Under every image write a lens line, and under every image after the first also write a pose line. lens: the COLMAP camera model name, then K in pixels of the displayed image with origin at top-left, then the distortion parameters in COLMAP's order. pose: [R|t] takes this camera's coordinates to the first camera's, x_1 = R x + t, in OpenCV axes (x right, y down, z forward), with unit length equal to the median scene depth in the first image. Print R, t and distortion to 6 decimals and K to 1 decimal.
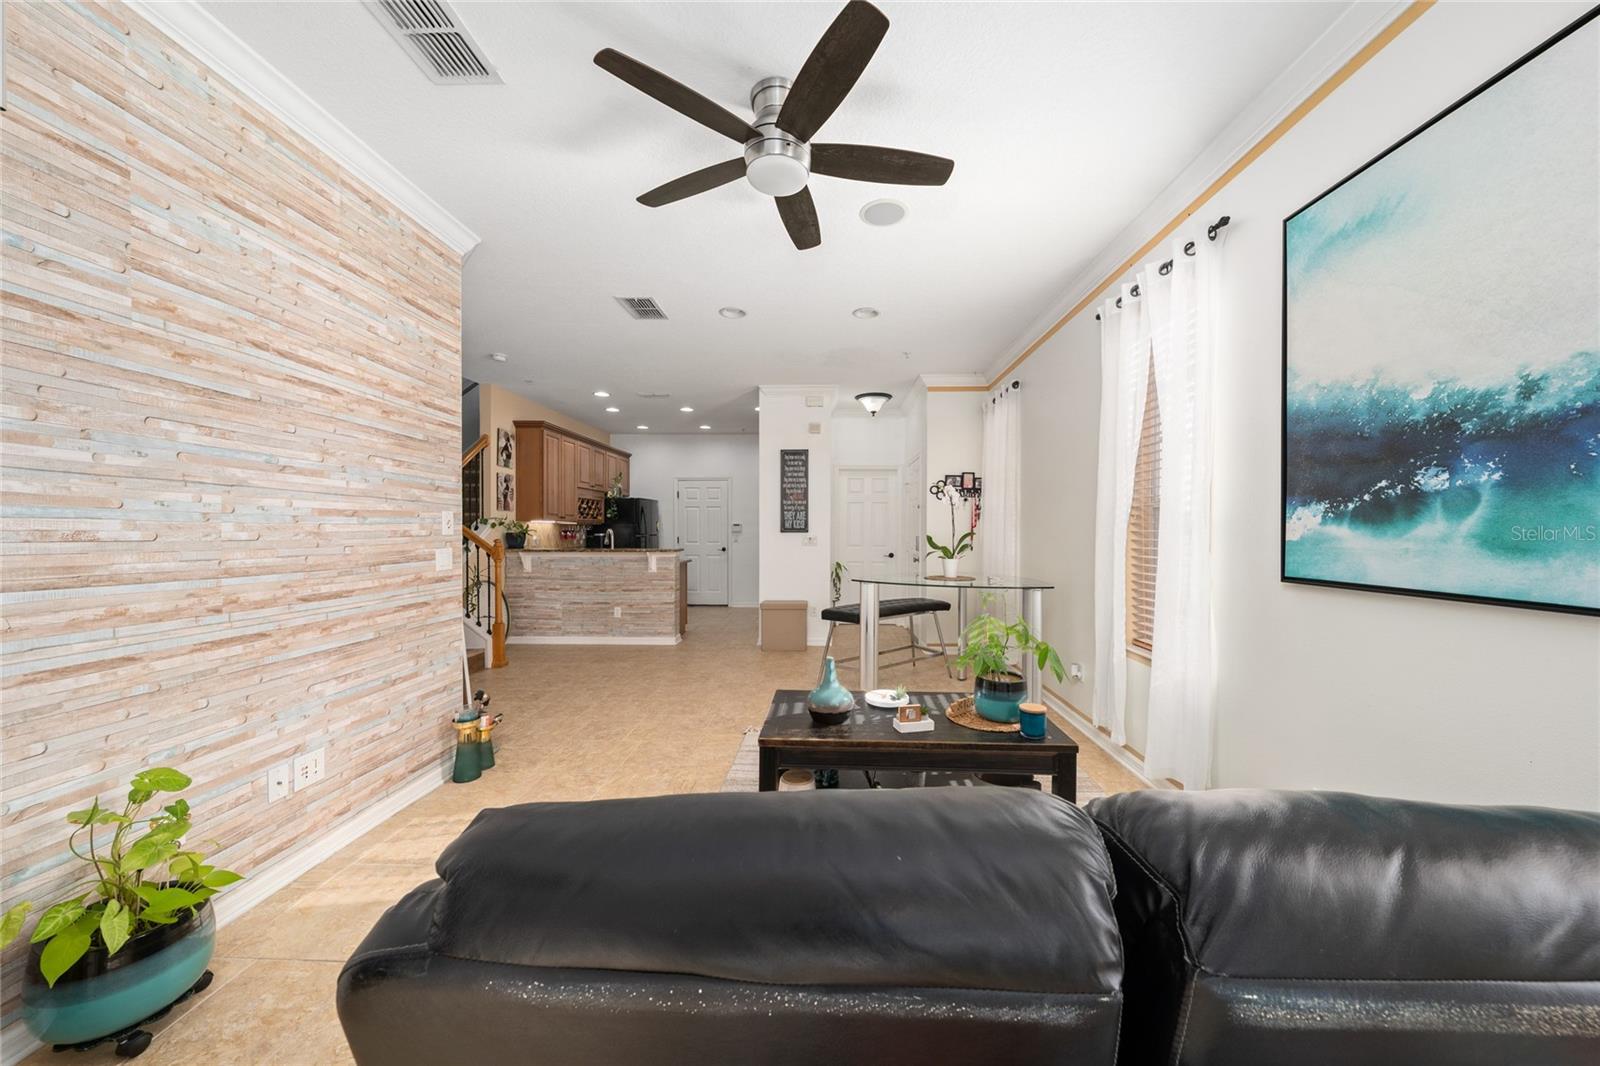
lens RADIAL K [[550.9, 0, 810.2], [0, 550.9, 537.7], [0, 0, 1]] dist [-0.001426, -0.000537]
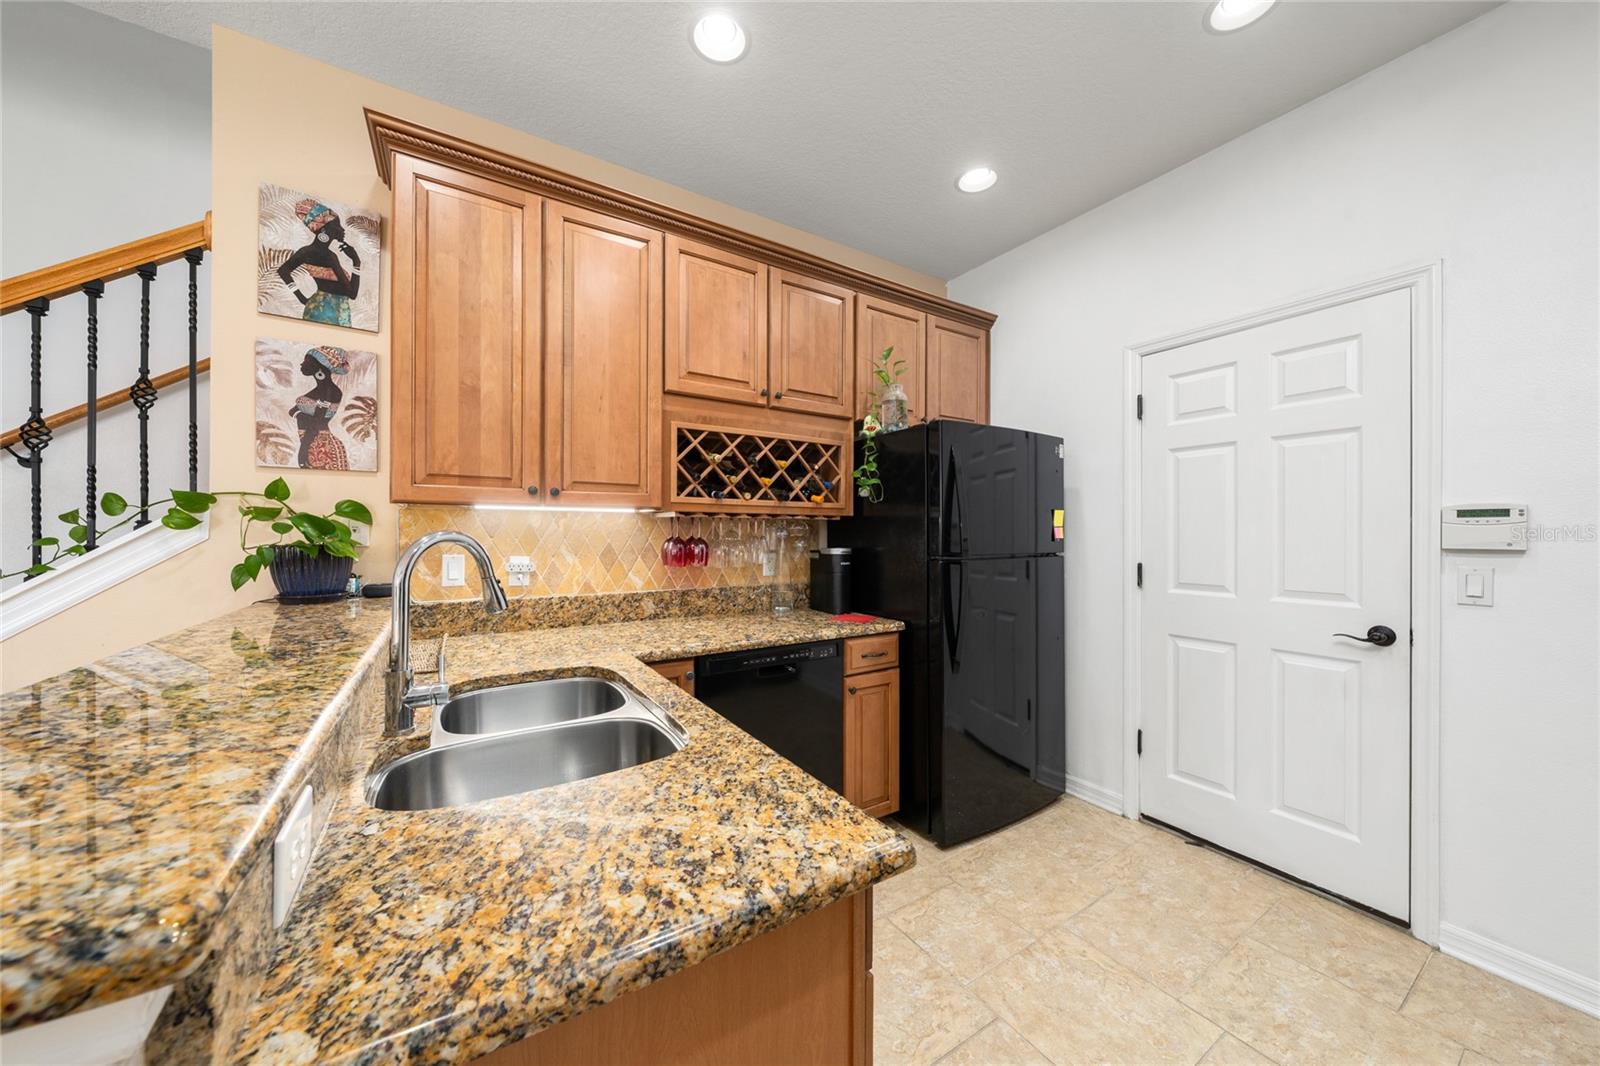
lens RADIAL K [[550.9, 0, 804.8], [0, 550.9, 531.8], [0, 0, 1]] dist [-0.001426, -0.000537]
pose [[0.565261, -0.000324, -0.824912, -0.164423], [-0.014685, 0.999838, -0.010455, -0.017163], [0.824781, 0.018024, 0.565164, 1.060333]]
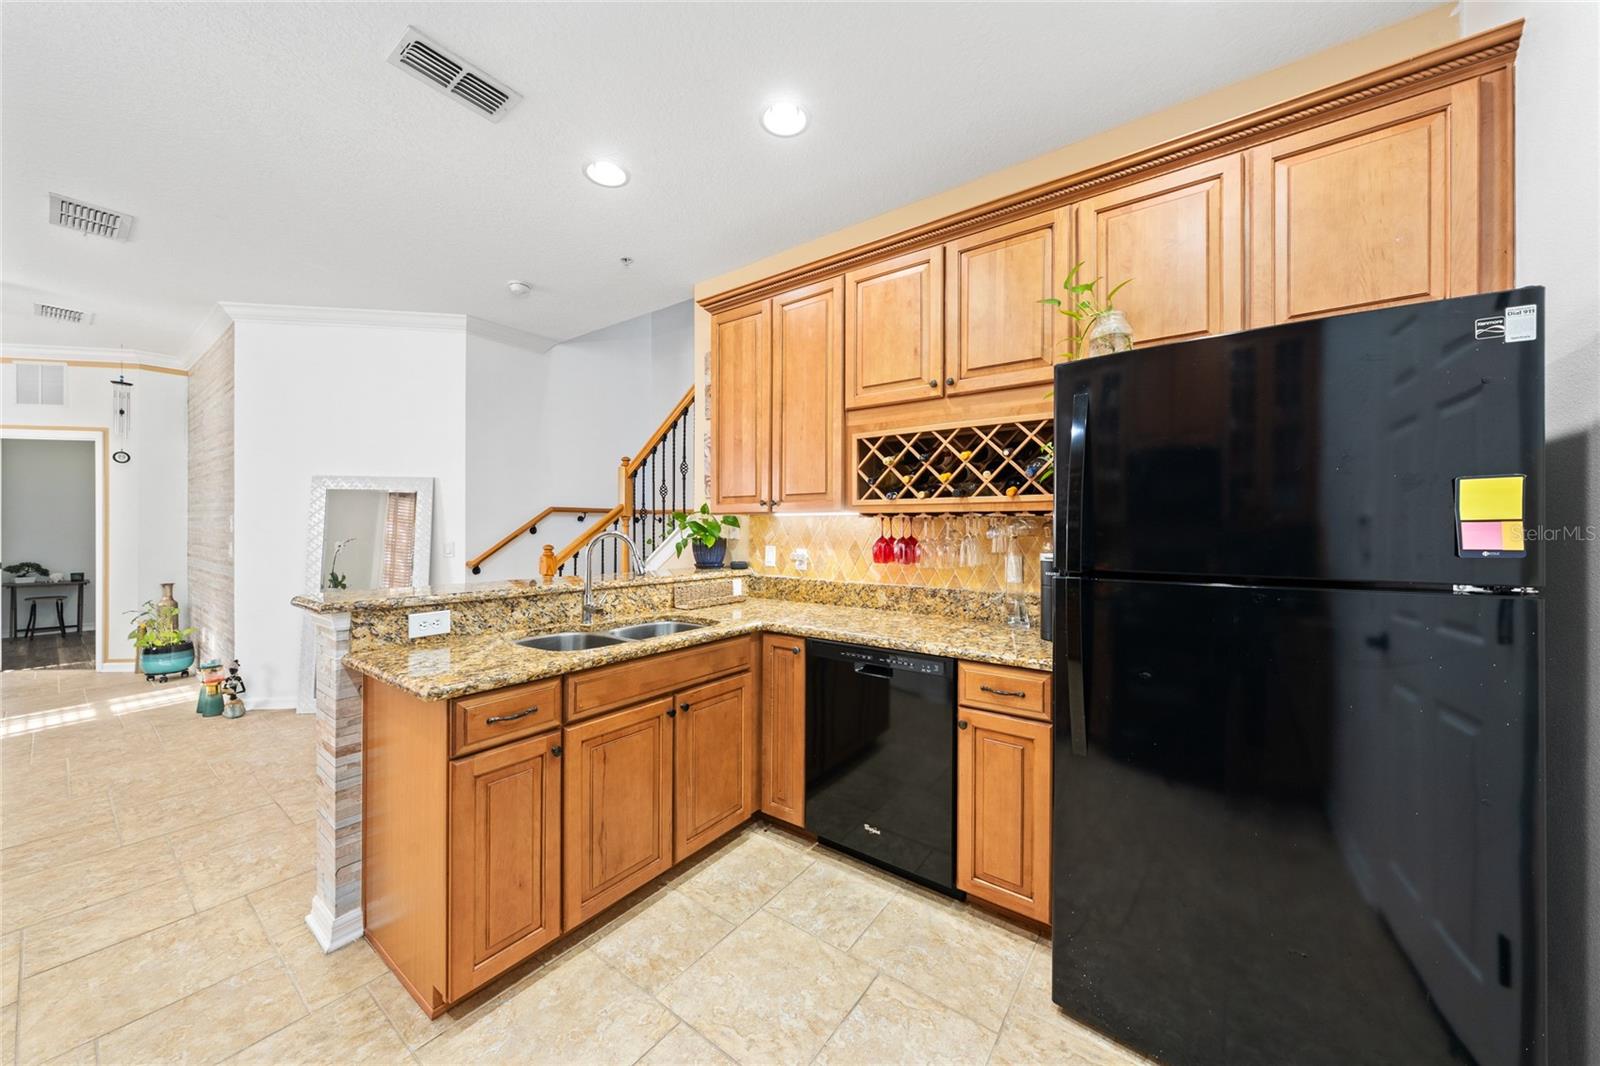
lens RADIAL K [[550.9, 0, 797.1], [0, 550.9, 533.4], [0, 0, 1]] dist [-0.001426, -0.000537]
pose [[-0.563604, -0.002169, -0.826042, -0.147851], [-0.020157, 0.999735, 0.011128, -0.021630], [0.825799, 0.022923, -0.563498, 1.382255]]
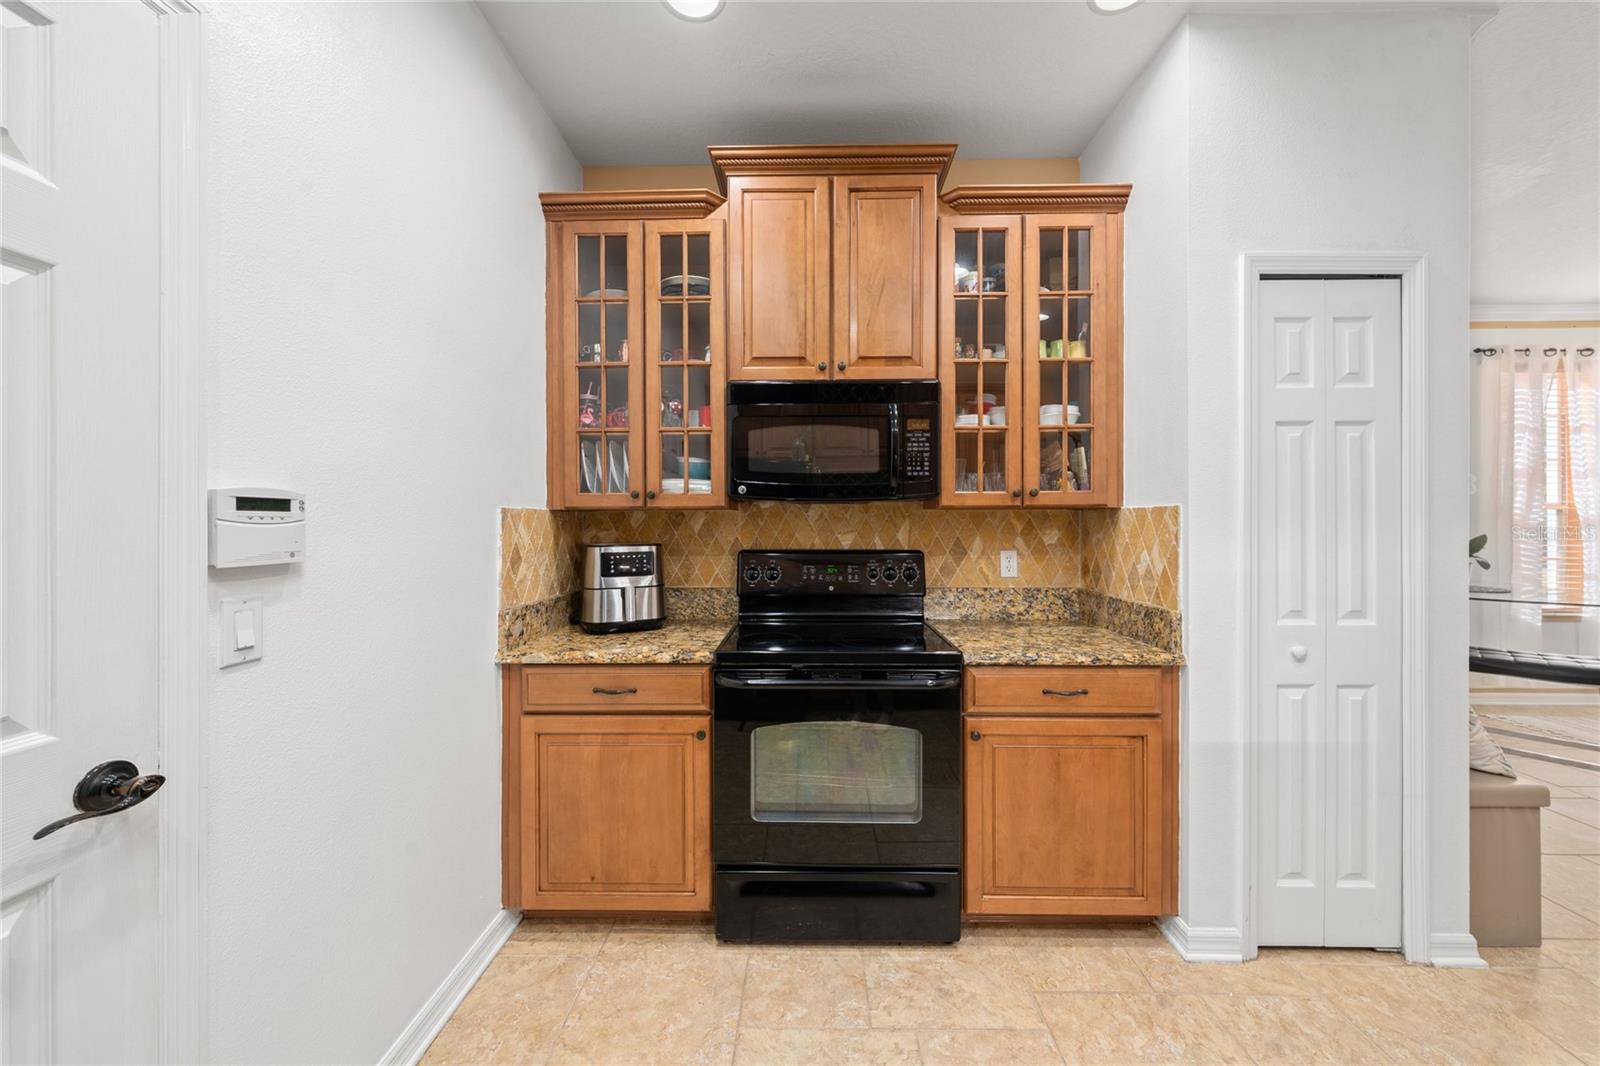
lens RADIAL K [[550.9, 0, 802.6], [0, 550.9, 523.3], [0, 0, 1]] dist [-0.001426, -0.000537]
pose [[-0.007150, -0.007440, 0.999947, -0.359471], [0.014857, 0.999861, 0.007545, -0.027153], [-0.999864, 0.014910, -0.007038, 1.333152]]
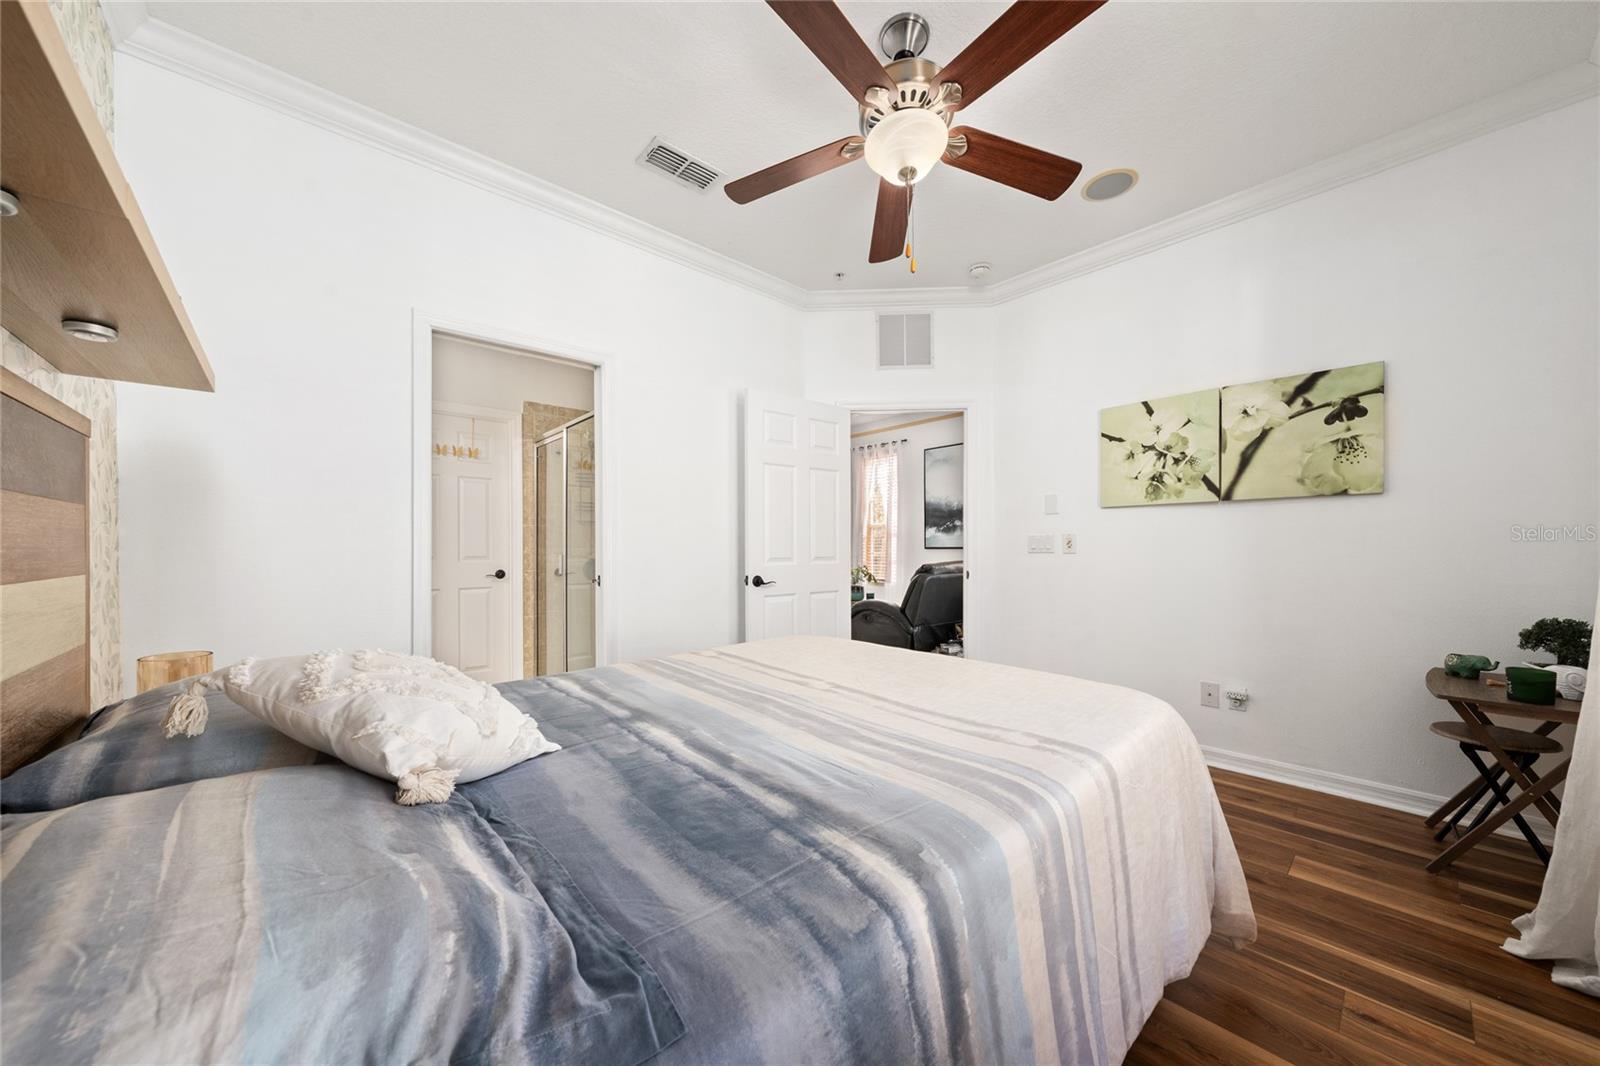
lens RADIAL K [[550.9, 0, 805.6], [0, 550.9, 550.3], [0, 0, 1]] dist [-0.001426, -0.000537]
pose [[0.722301, -0.002061, 0.691576, -0.711144], [0.007323, 0.999962, -0.004668, 0.032413], [-0.691540, 0.008436, 0.722289, -0.346587]]
